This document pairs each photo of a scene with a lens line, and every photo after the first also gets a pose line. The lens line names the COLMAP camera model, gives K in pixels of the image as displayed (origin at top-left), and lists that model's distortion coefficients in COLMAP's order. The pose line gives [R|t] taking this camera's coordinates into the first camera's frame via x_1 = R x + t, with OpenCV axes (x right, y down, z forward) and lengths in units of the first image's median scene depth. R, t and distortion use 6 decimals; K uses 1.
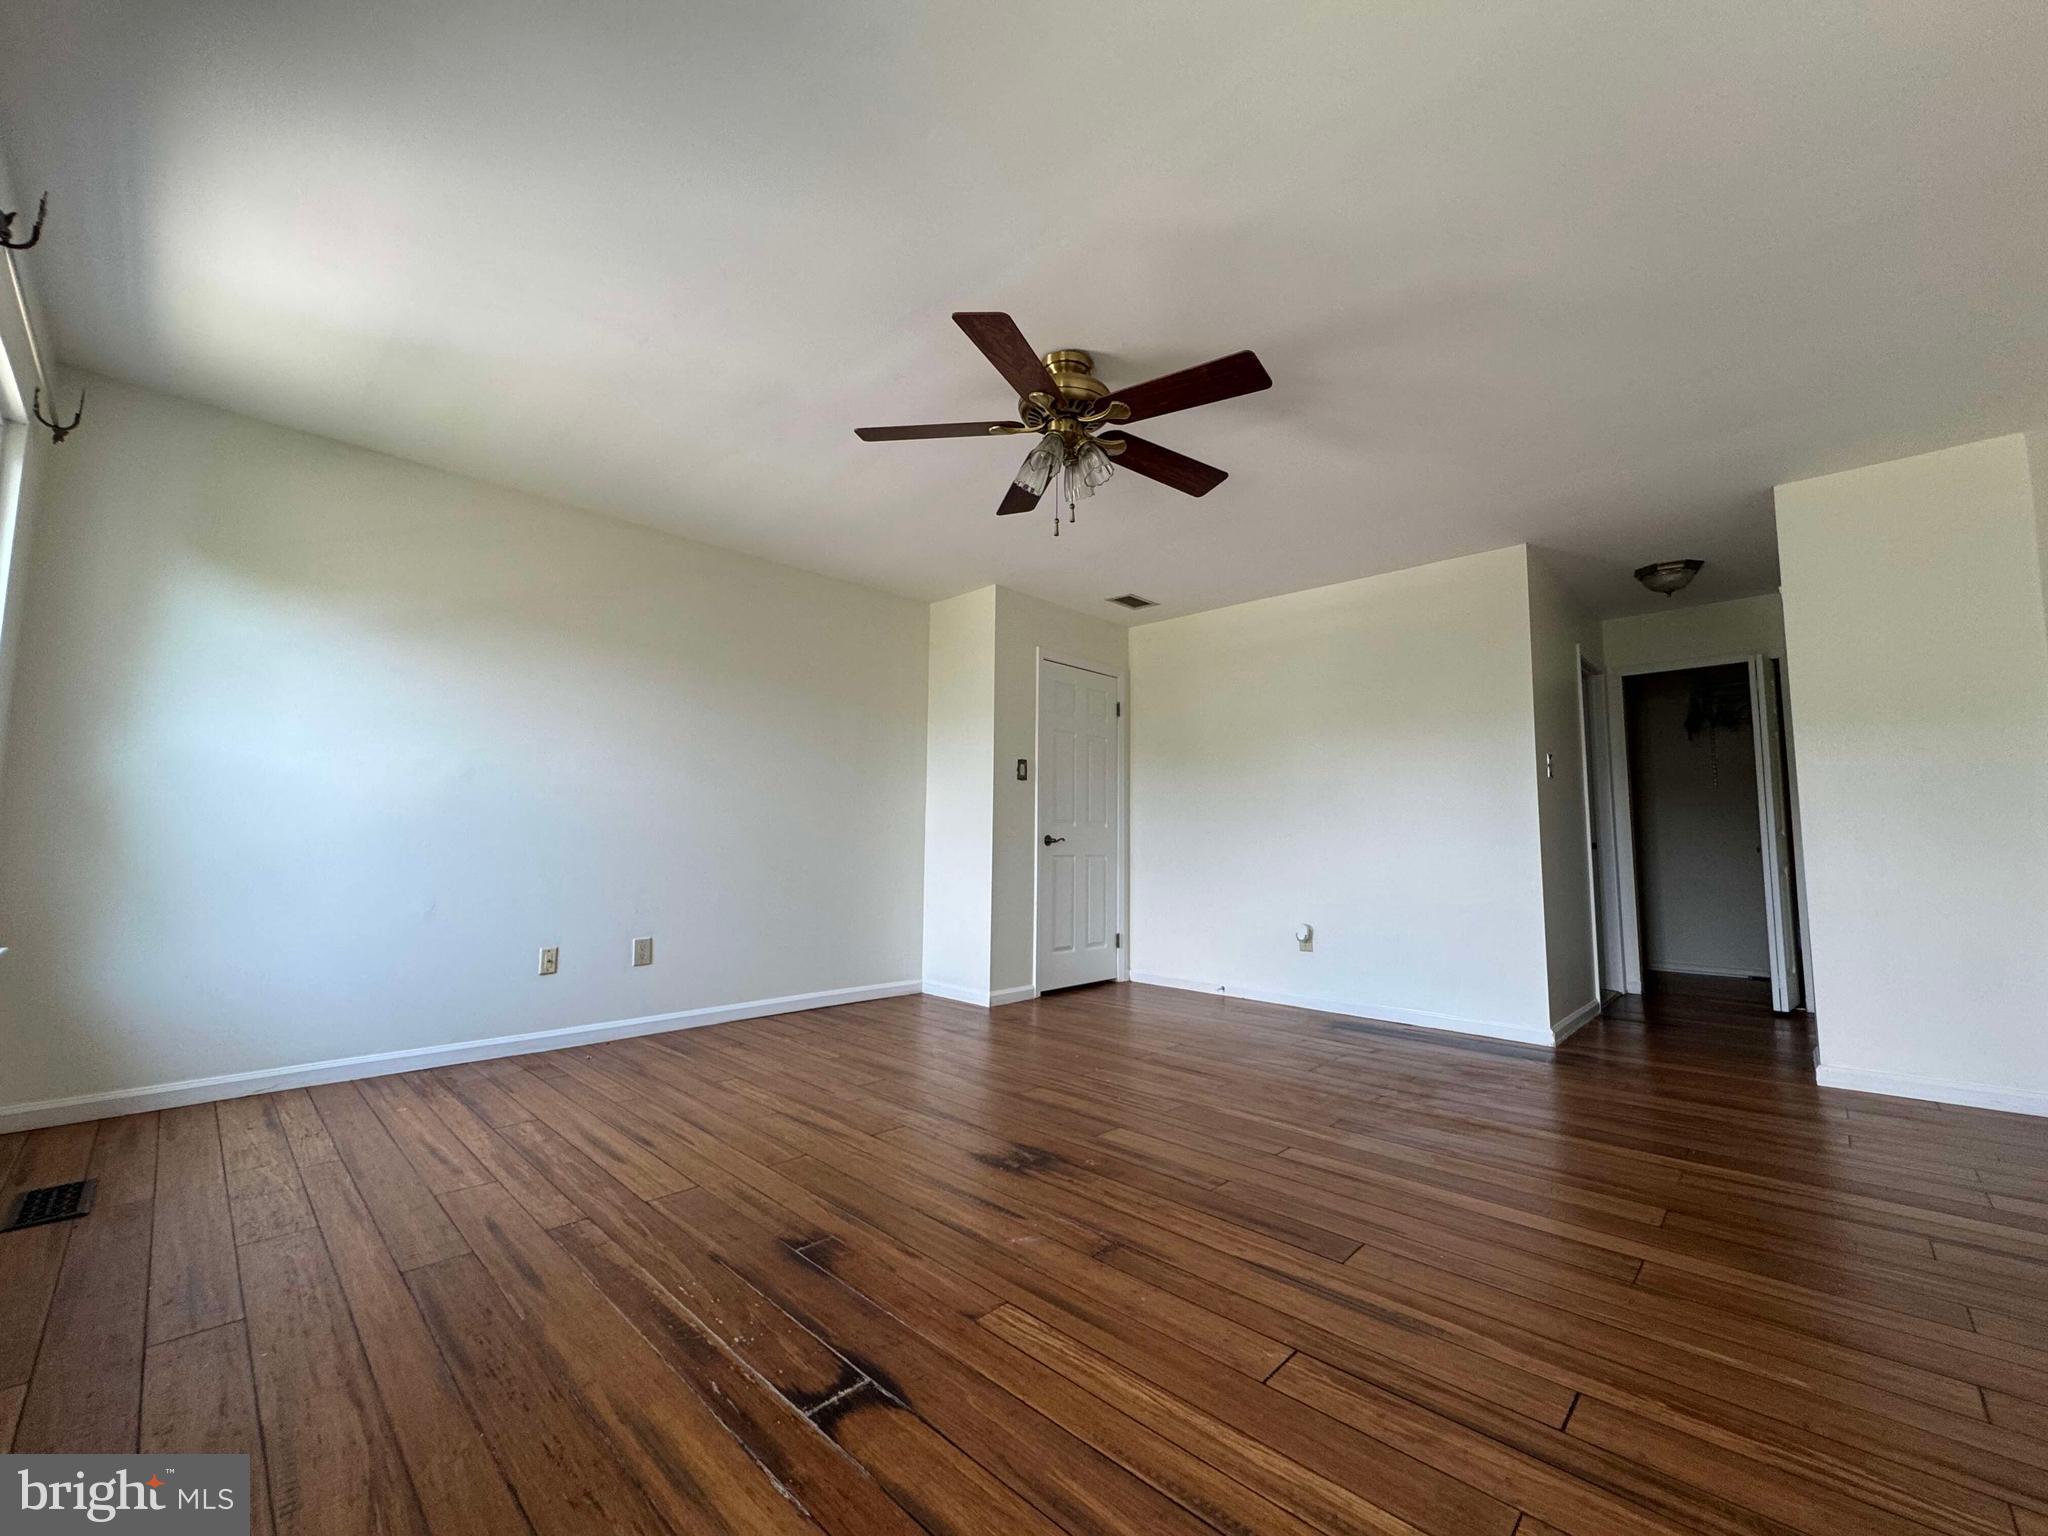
lens RADIAL K [[817.0, 0, 1024.0], [0, 817.0, 768.0], [0, 0, 1]] dist [-0.001841, -0.000112]
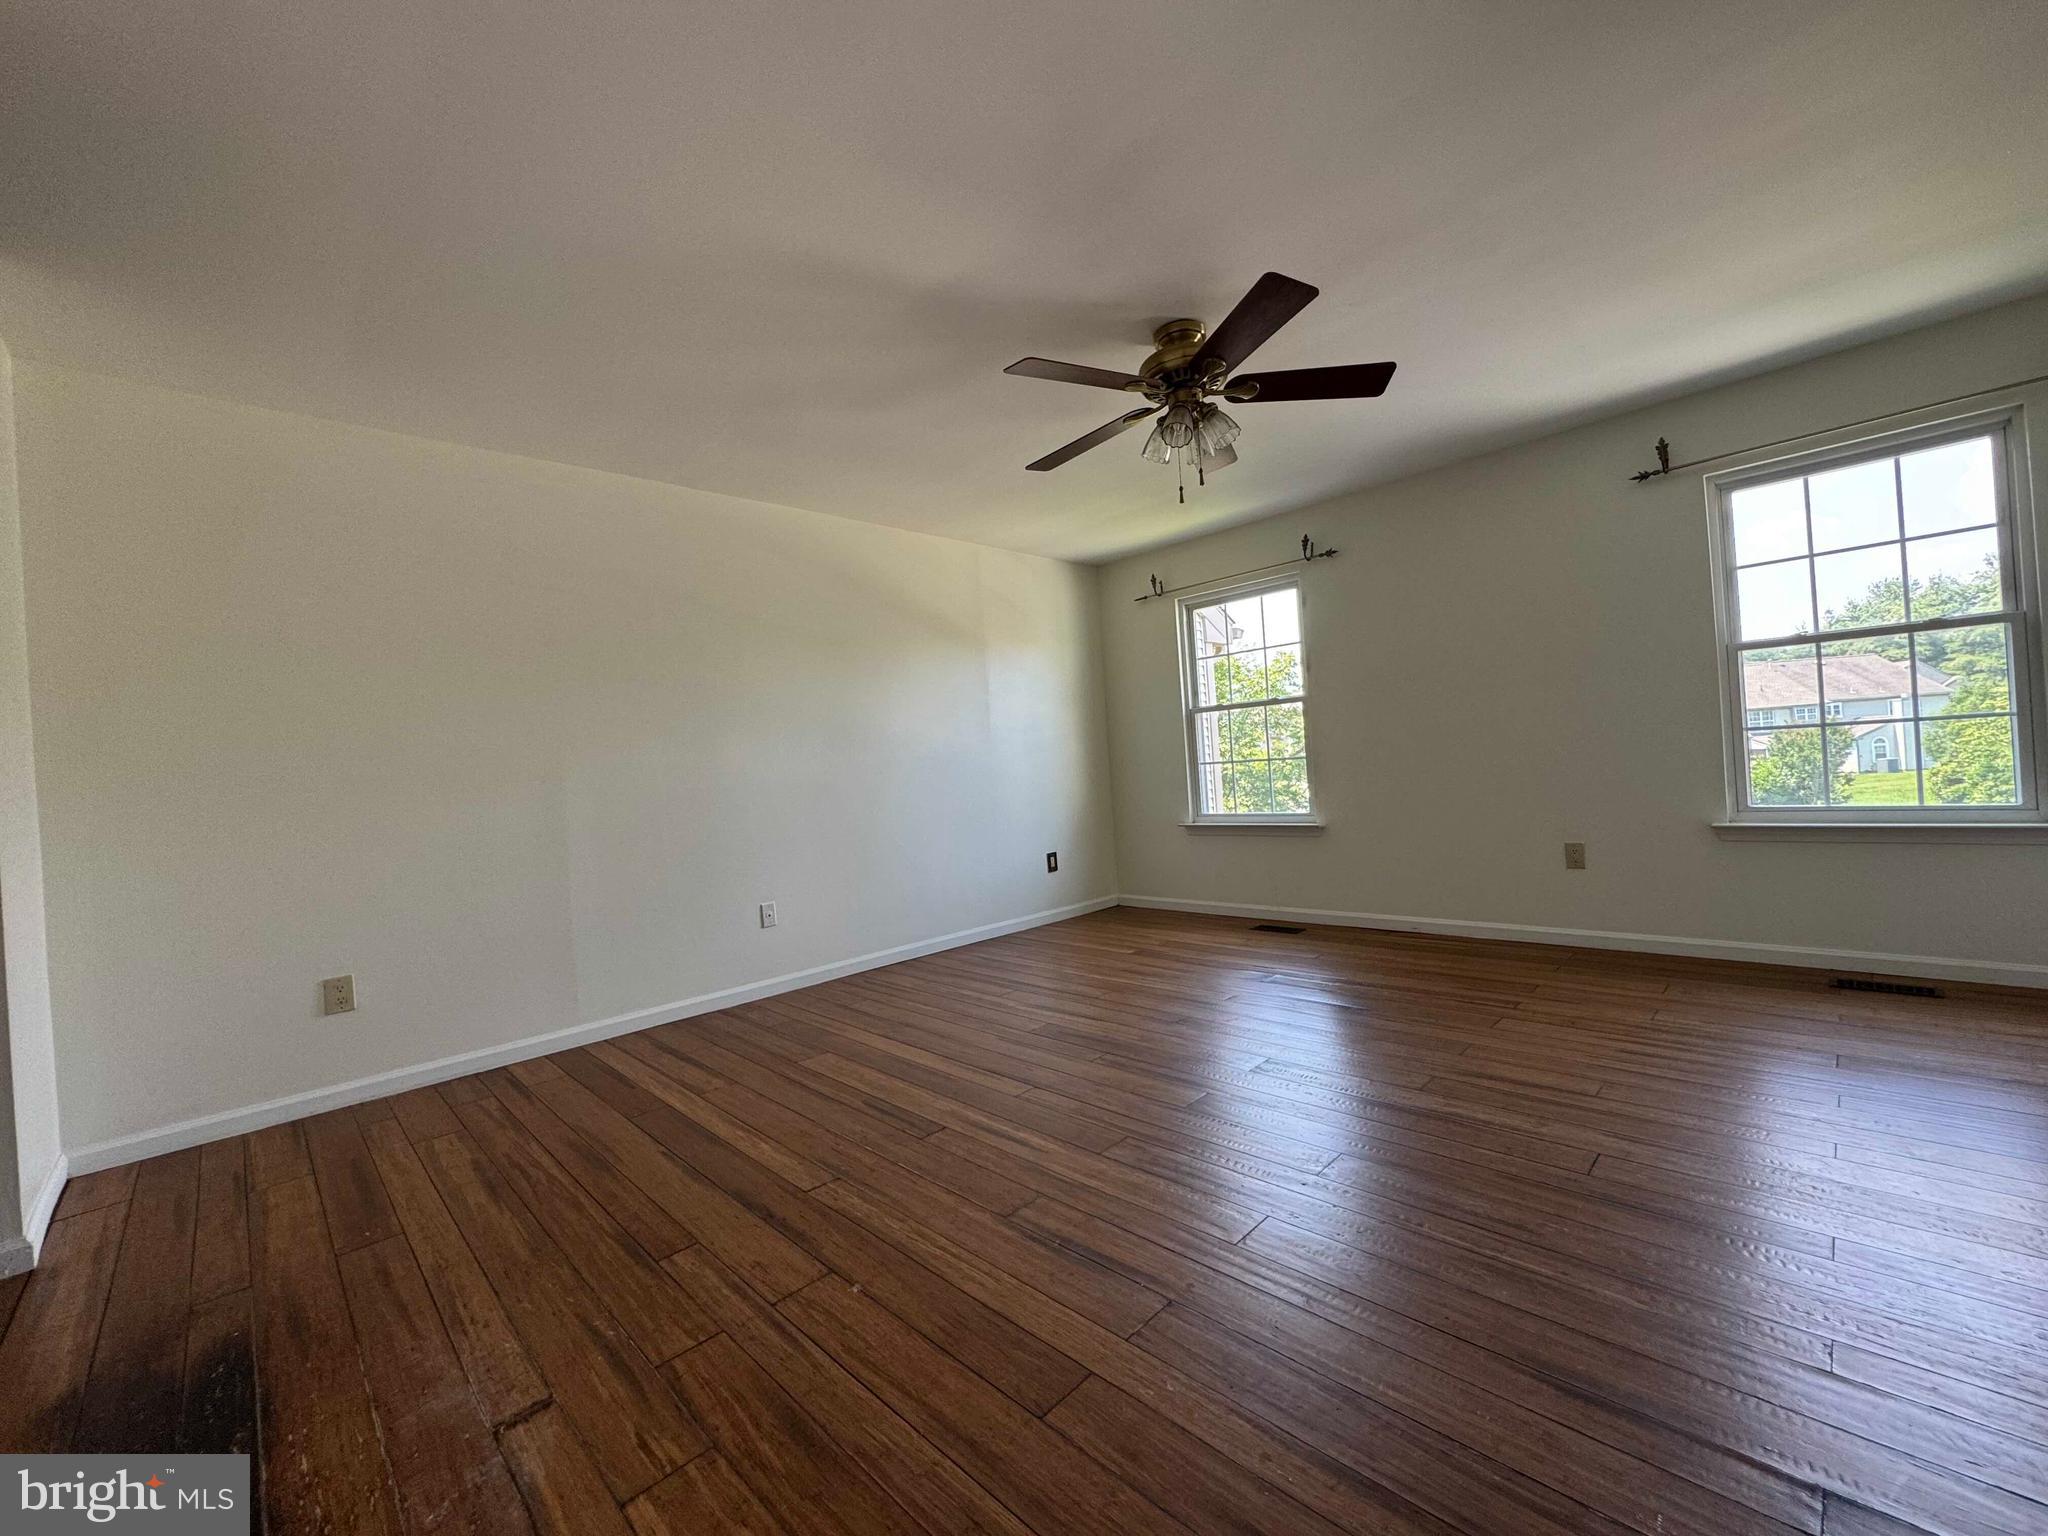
lens RADIAL K [[817.0, 0, 1024.0], [0, 817.0, 768.0], [0, 0, 1]] dist [-0.001841, -0.000112]
pose [[-0.998073, 0.054280, 0.030070, 0.318981], [0.051091, 0.993853, -0.098209, 0.191348], [-0.035216, -0.096484, -0.994711, 2.534953]]
